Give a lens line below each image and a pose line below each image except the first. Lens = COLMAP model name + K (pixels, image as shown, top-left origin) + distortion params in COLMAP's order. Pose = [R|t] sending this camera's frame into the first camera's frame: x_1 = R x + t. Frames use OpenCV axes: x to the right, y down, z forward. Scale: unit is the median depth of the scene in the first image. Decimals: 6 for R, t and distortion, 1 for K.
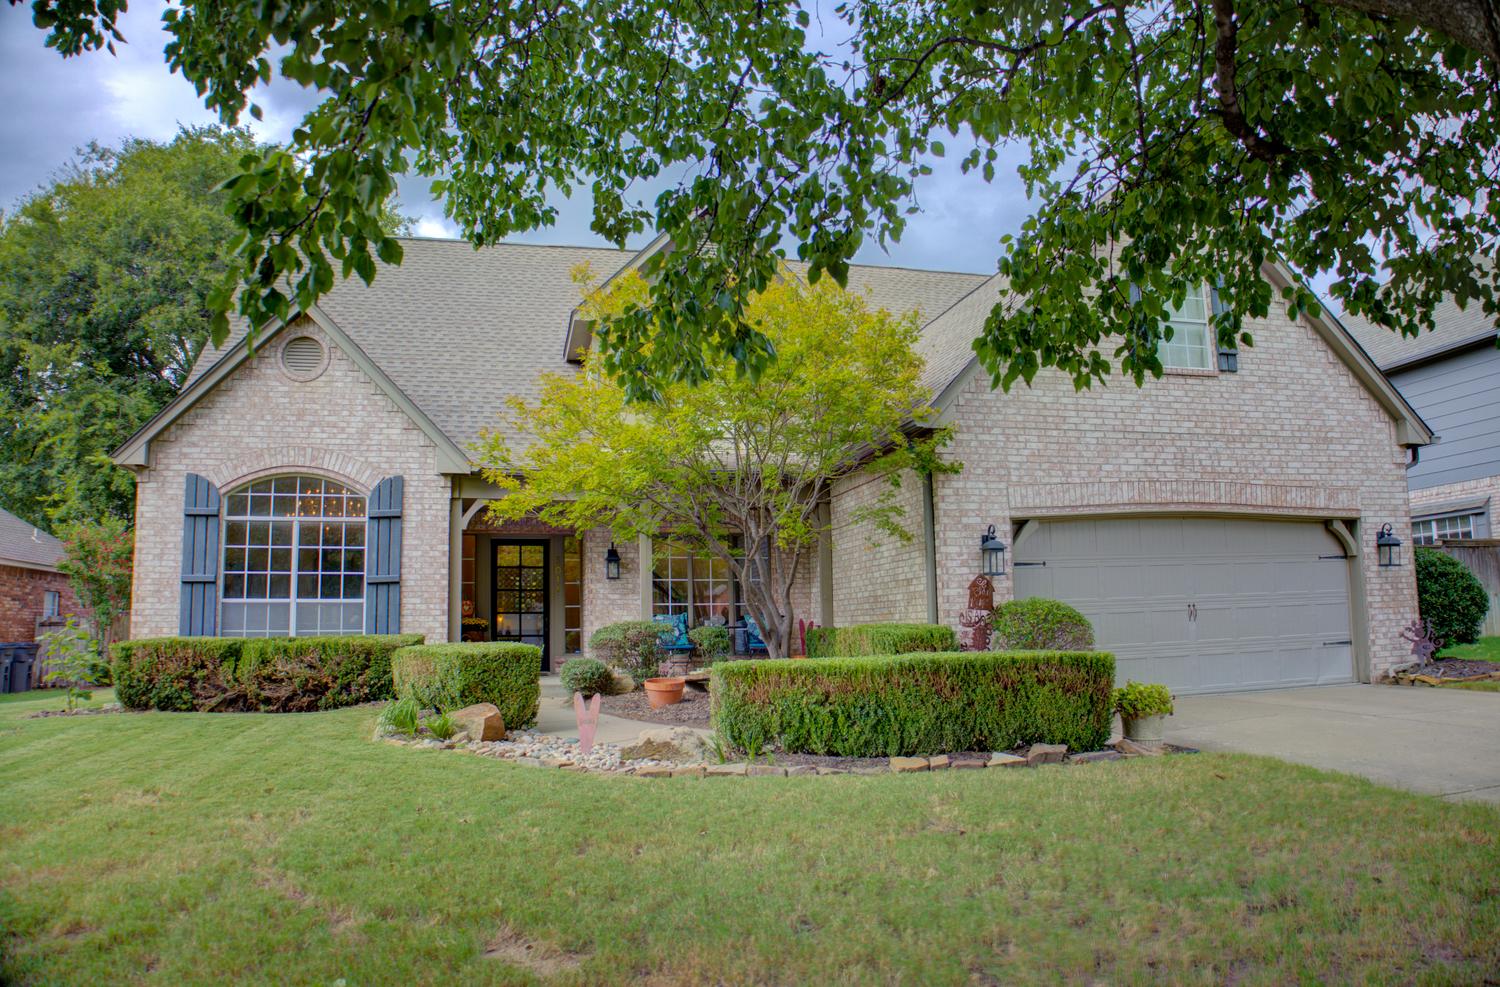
lens RADIAL K [[1012.4, 0, 750.0], [0, 1012.4, 493.5], [0, 0, 1]] dist [-0.139657, 0.057888]
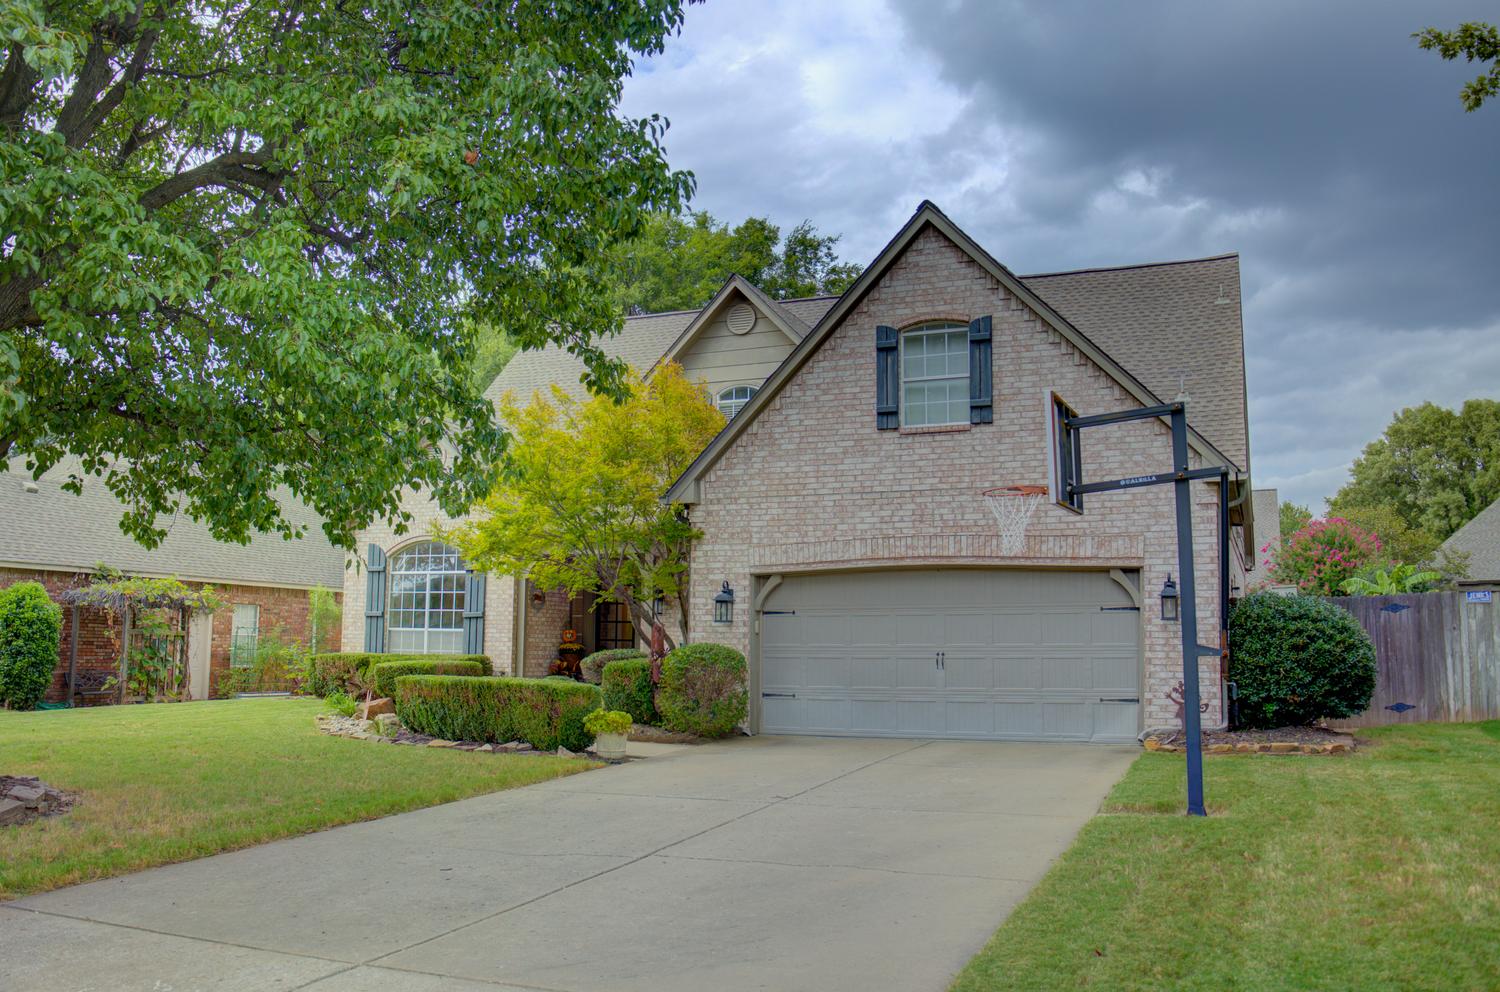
lens RADIAL K [[1248.0, 0, 750.0], [0, 1248.0, 496.0], [0, 0, 1]] dist [-0.129889, -0.000338]
pose [[0.798280, -0.043495, -0.600714, 1.026195], [0.050088, 0.998728, -0.005752, -0.053214], [0.600200, -0.025497, 0.799443, -0.159379]]
